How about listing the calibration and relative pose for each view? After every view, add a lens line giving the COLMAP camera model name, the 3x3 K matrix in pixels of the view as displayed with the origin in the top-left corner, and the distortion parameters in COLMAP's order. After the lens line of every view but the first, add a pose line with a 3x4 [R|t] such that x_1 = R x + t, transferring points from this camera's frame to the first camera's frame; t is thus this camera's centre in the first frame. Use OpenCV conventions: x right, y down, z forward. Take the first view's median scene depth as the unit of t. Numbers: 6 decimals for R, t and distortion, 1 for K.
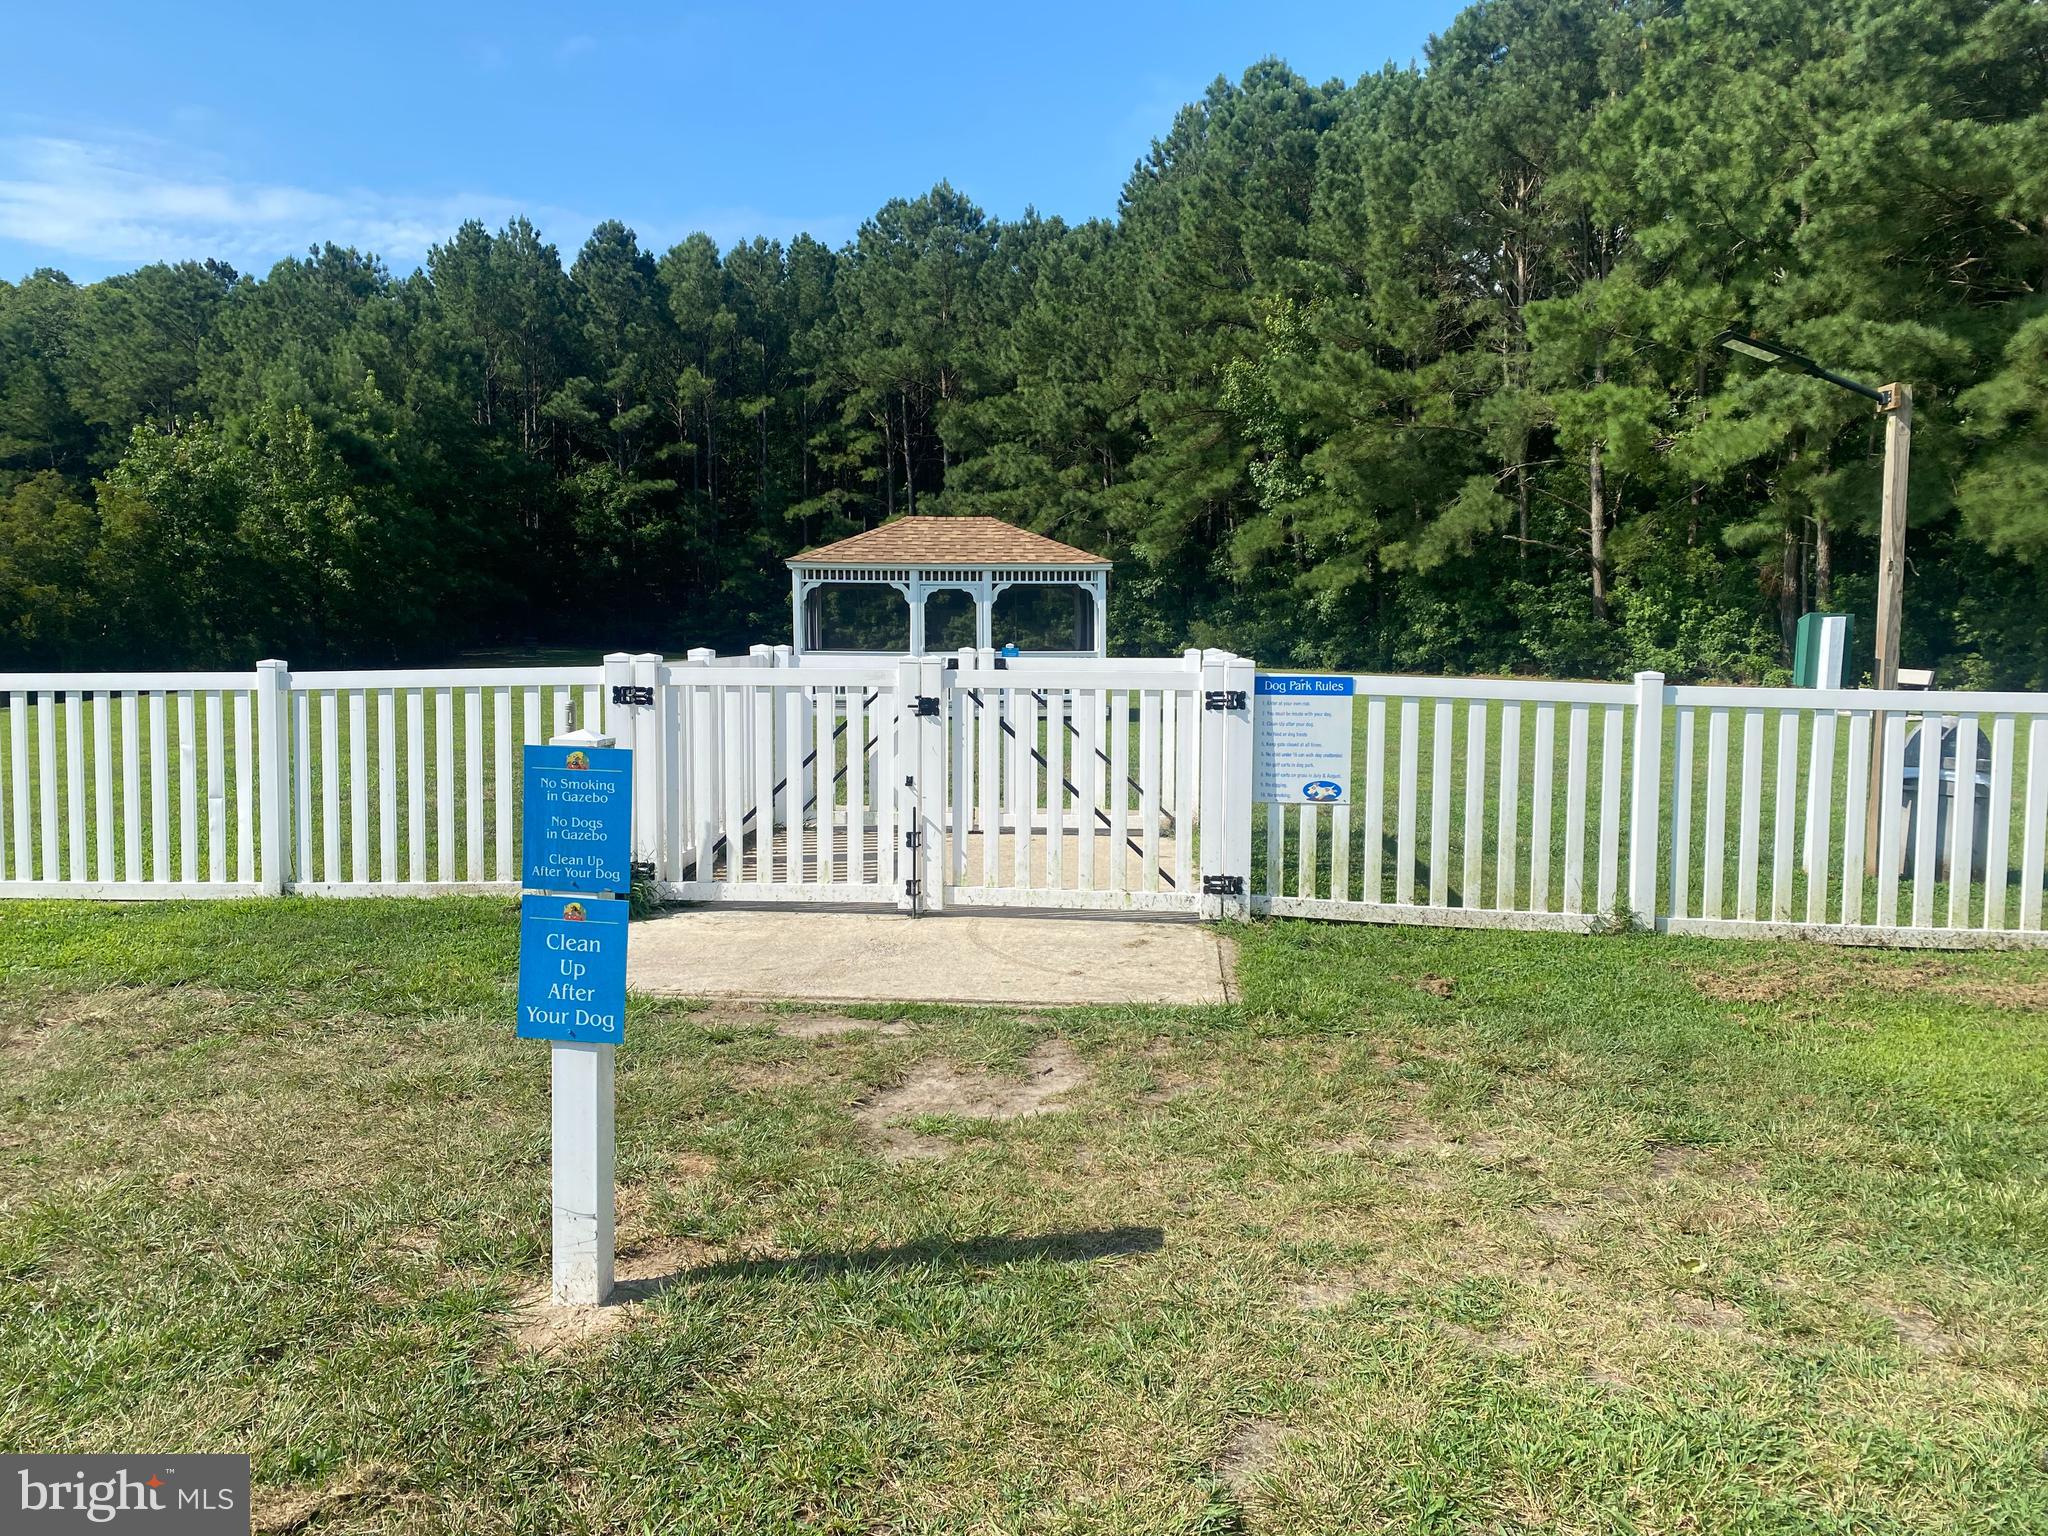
lens RADIAL K [[1532.2, 0, 1024.0], [0, 1532.2, 768.0], [0, 0, 1]] dist [0.104617, -0.231571]
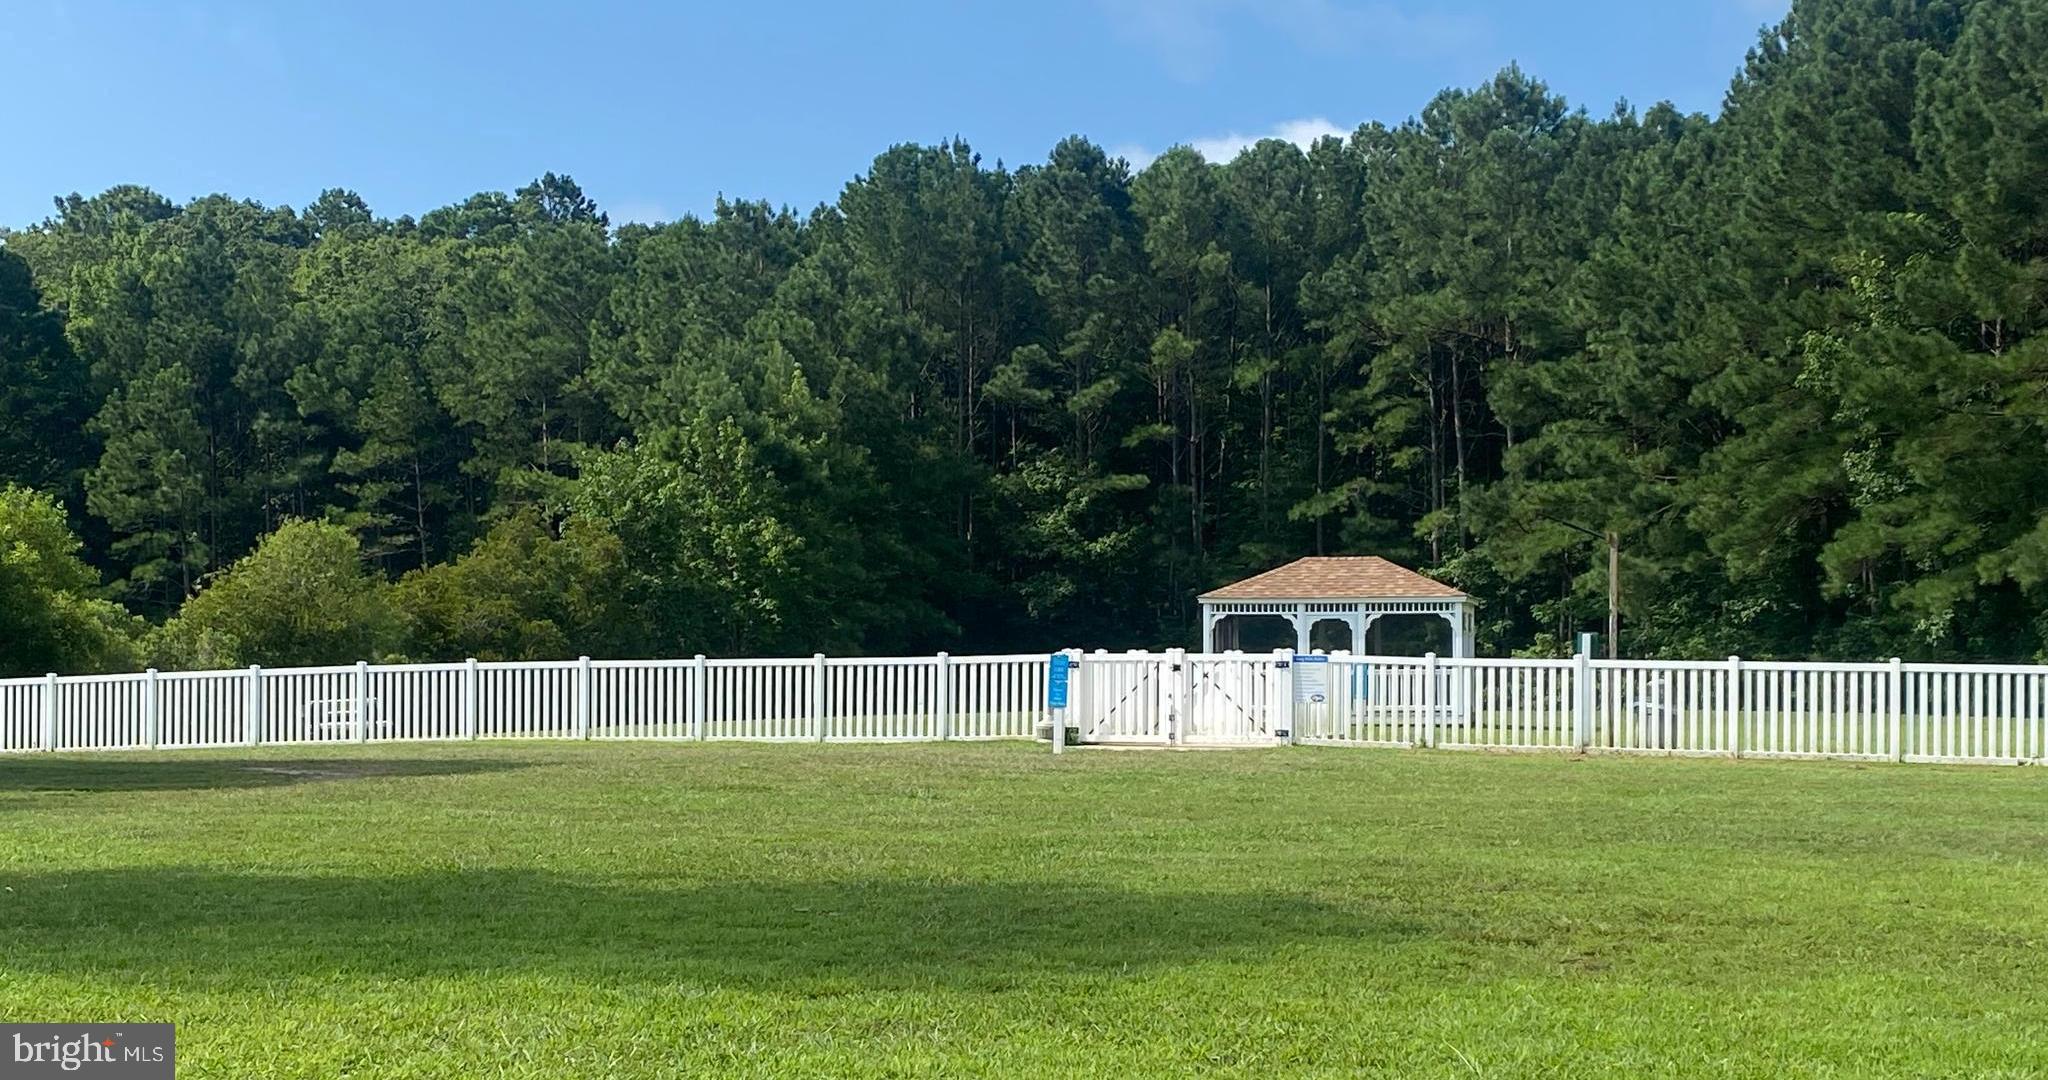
lens RADIAL K [[2945.6, 0, 1024.0], [0, 2945.6, 540.0], [0, 0, 1]] dist [0.021246, -0.026155]
pose [[0.963075, -0.015524, -0.268785, 0.120520], [-0.021717, 0.990604, -0.135030, 0.049641], [0.268356, 0.135881, 0.953688, -0.453463]]
